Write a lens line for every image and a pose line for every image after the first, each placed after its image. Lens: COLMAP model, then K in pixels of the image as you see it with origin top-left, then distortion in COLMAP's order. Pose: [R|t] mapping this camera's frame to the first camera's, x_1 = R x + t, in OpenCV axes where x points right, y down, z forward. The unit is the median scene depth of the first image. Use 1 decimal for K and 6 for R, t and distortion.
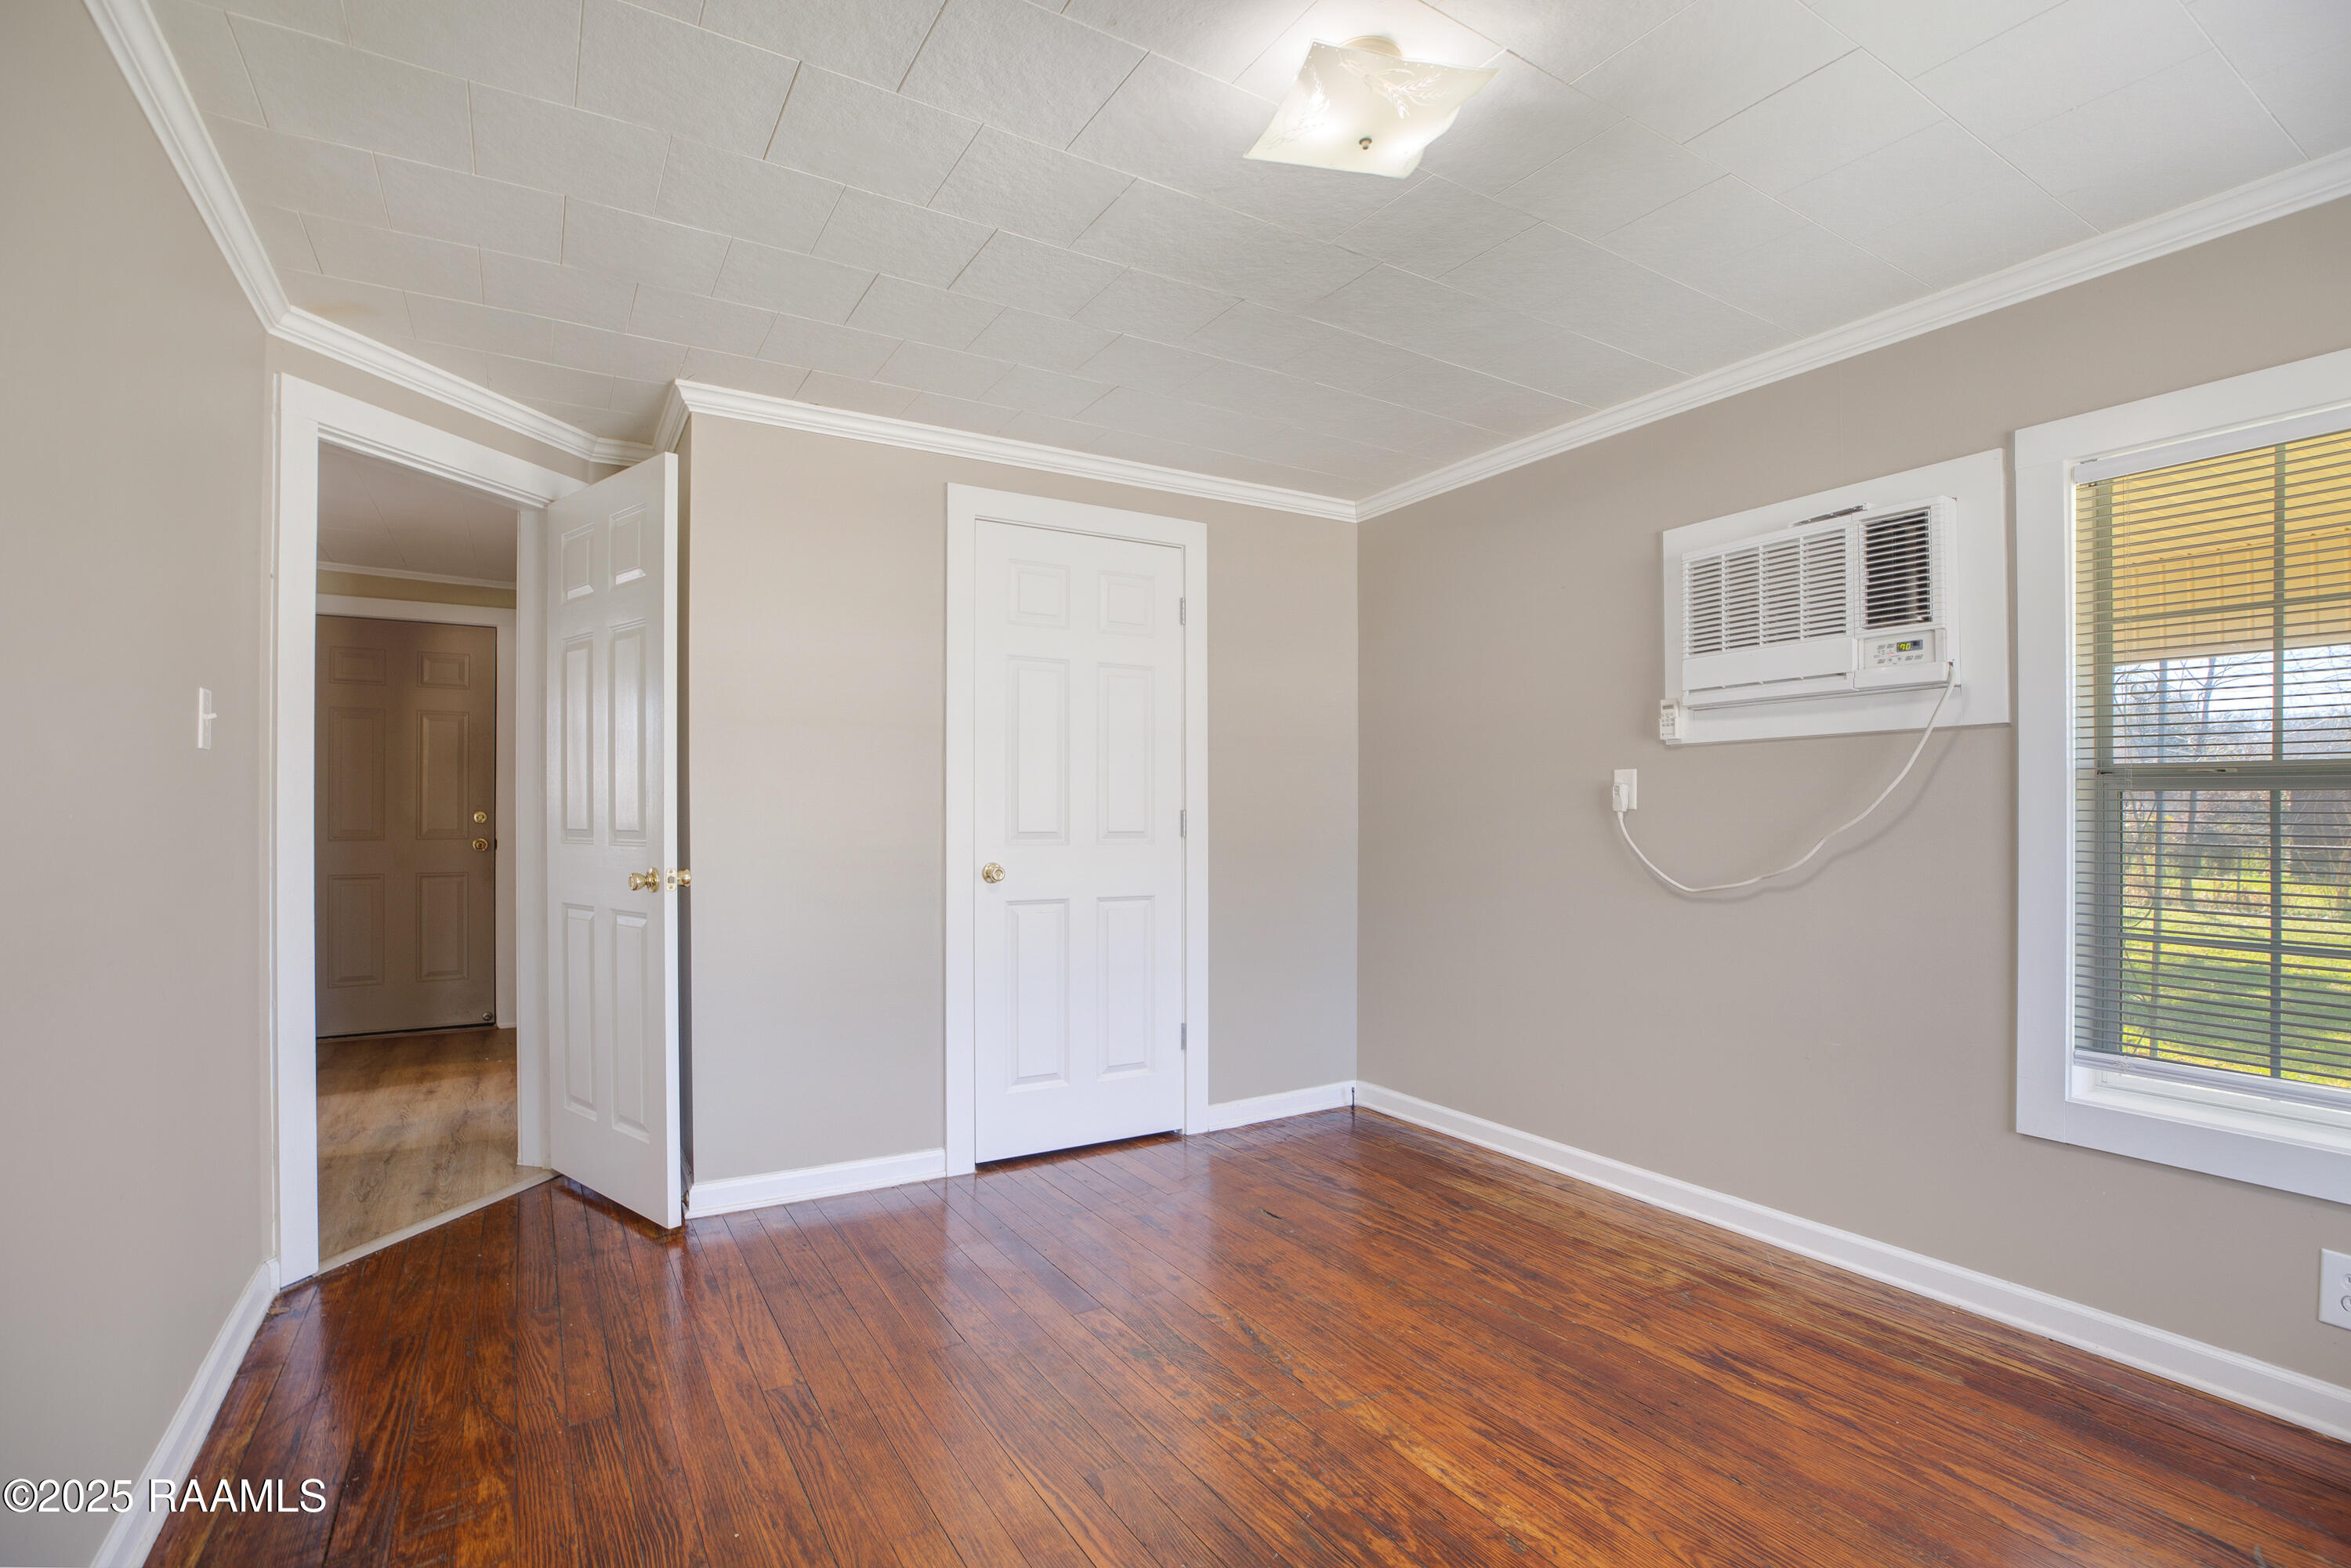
lens RADIAL K [[1159.4, 0, 1158.0], [0, 1159.4, 802.0], [0, 0, 1]] dist [-0.002993, 0.000242]
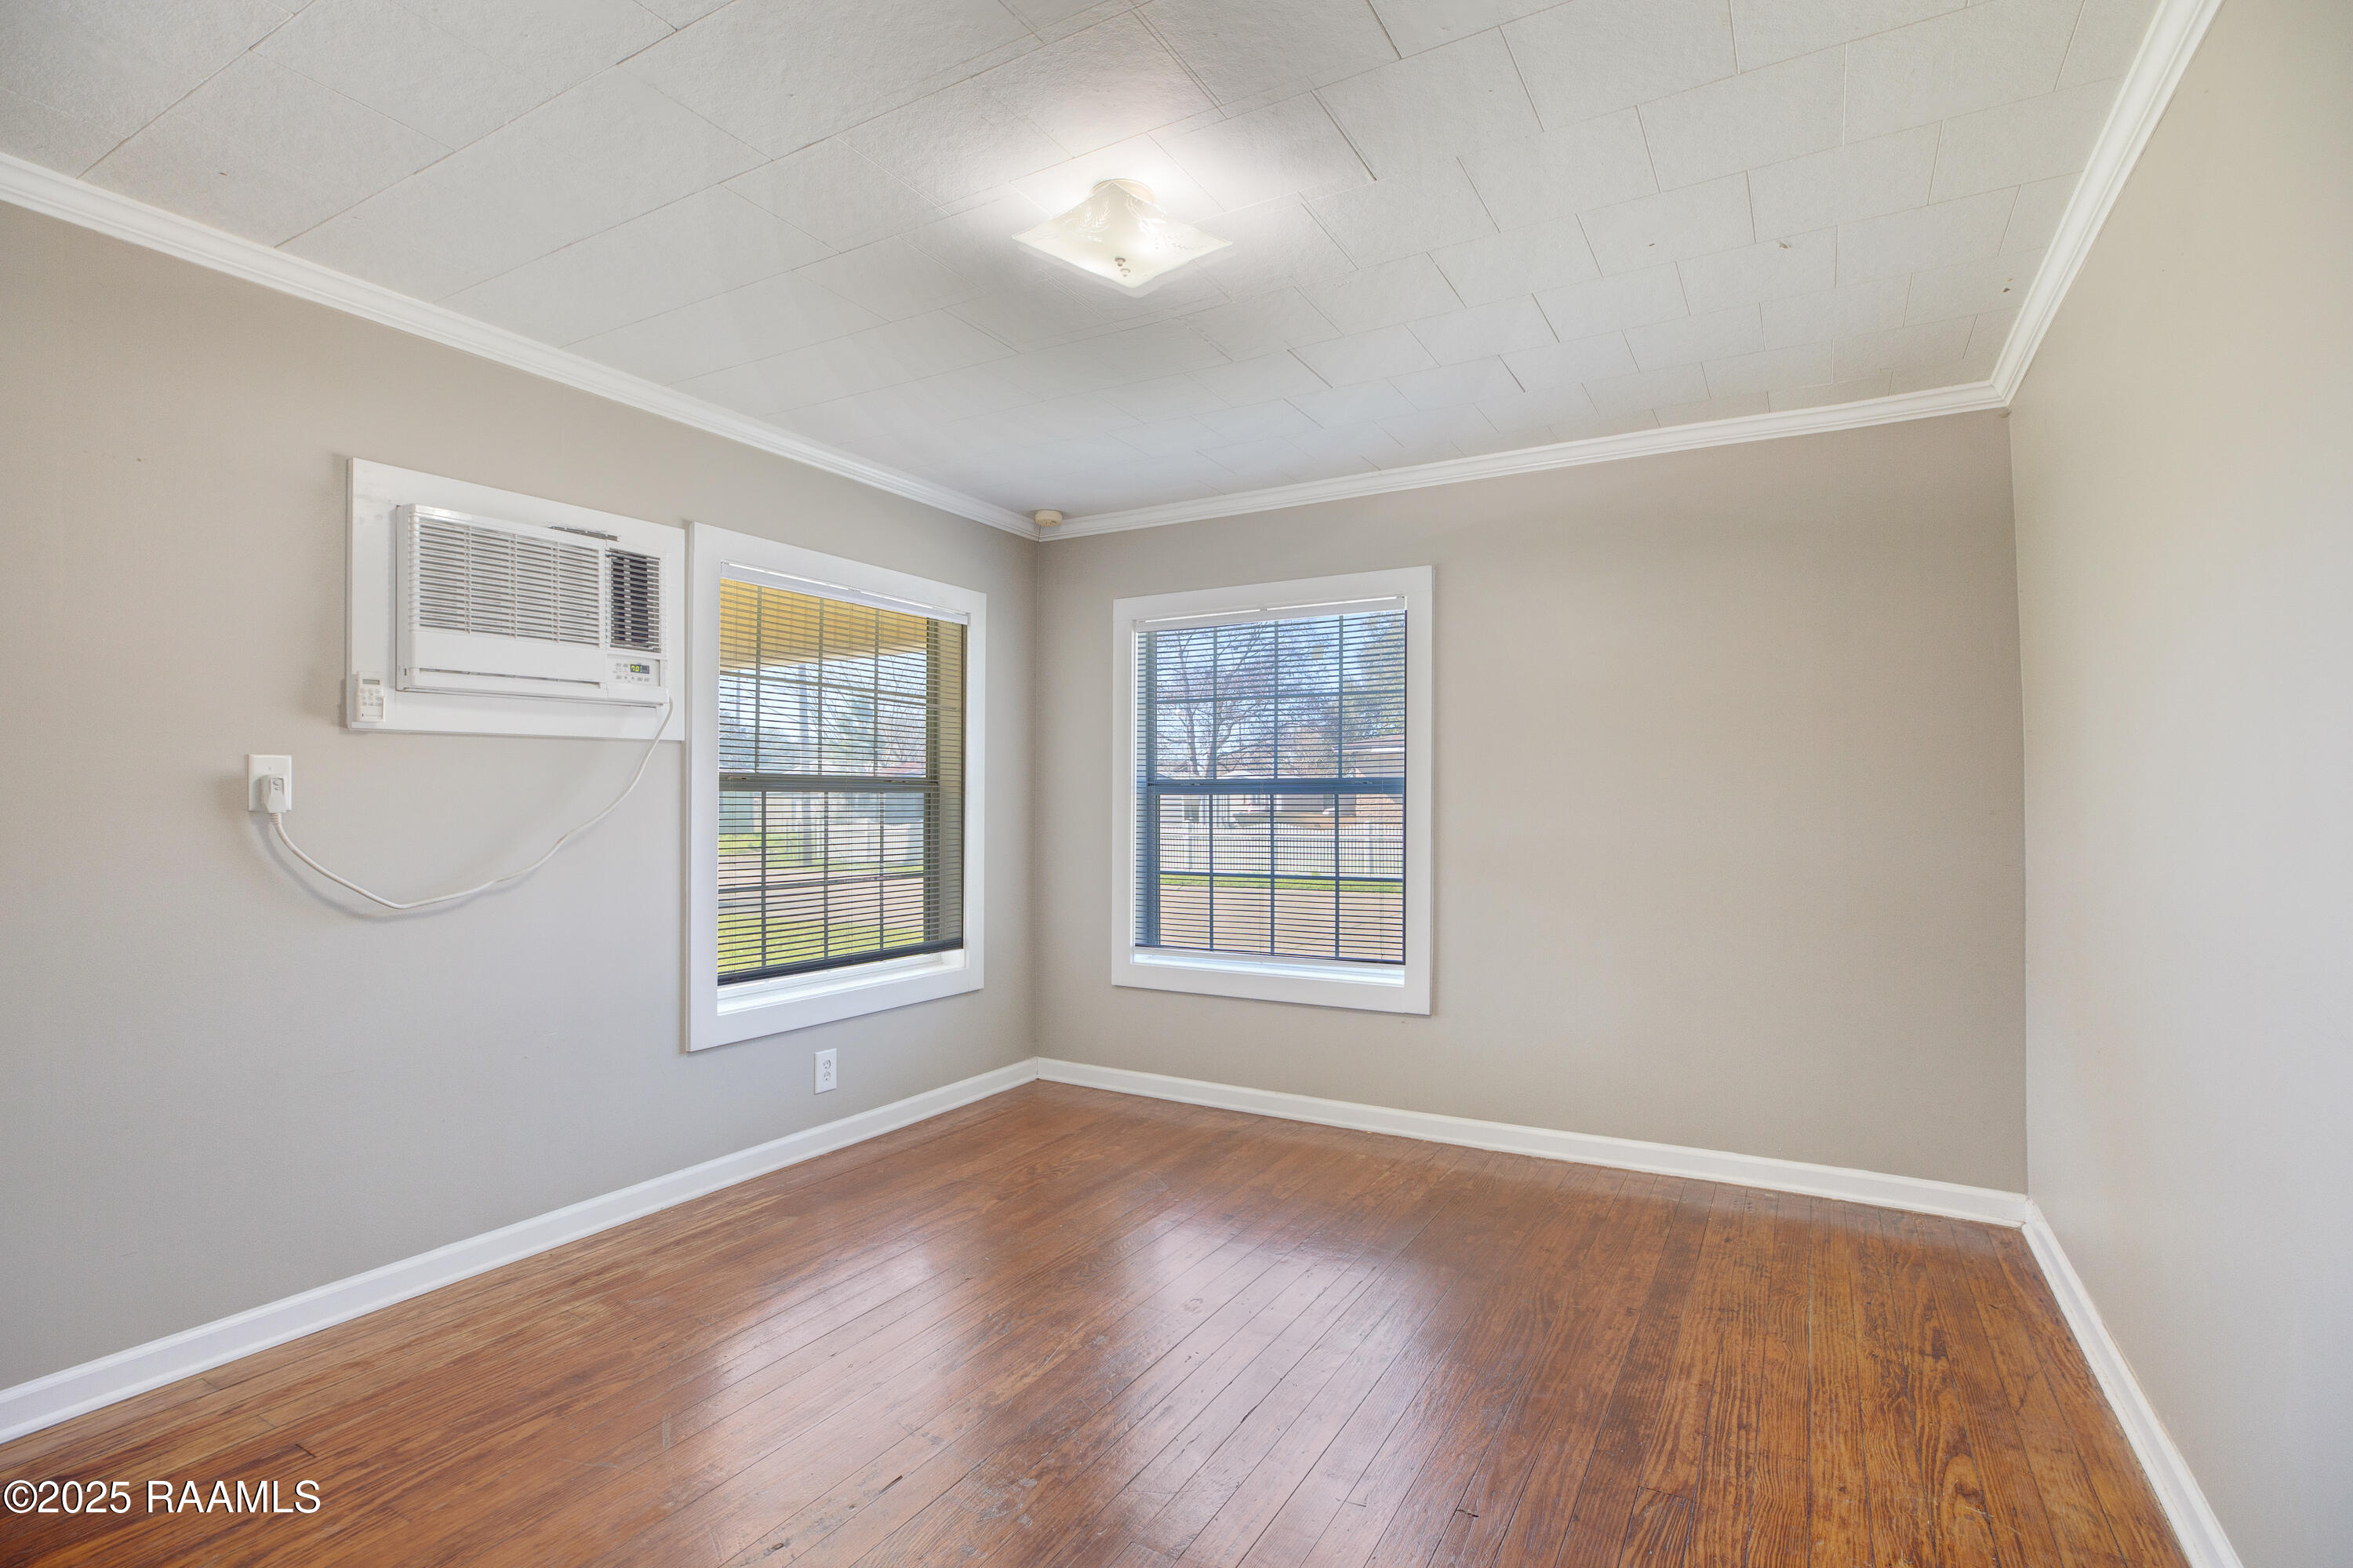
lens RADIAL K [[1160.4, 0, 1159.0], [0, 1160.4, 802.1], [0, 0, 1]] dist [-0.002993, 0.000242]
pose [[-0.491707, 0.004432, 0.870750, -0.605241], [0.005919, 0.999981, -0.001747, 0.005637], [-0.870741, 0.004295, -0.491724, 1.063295]]
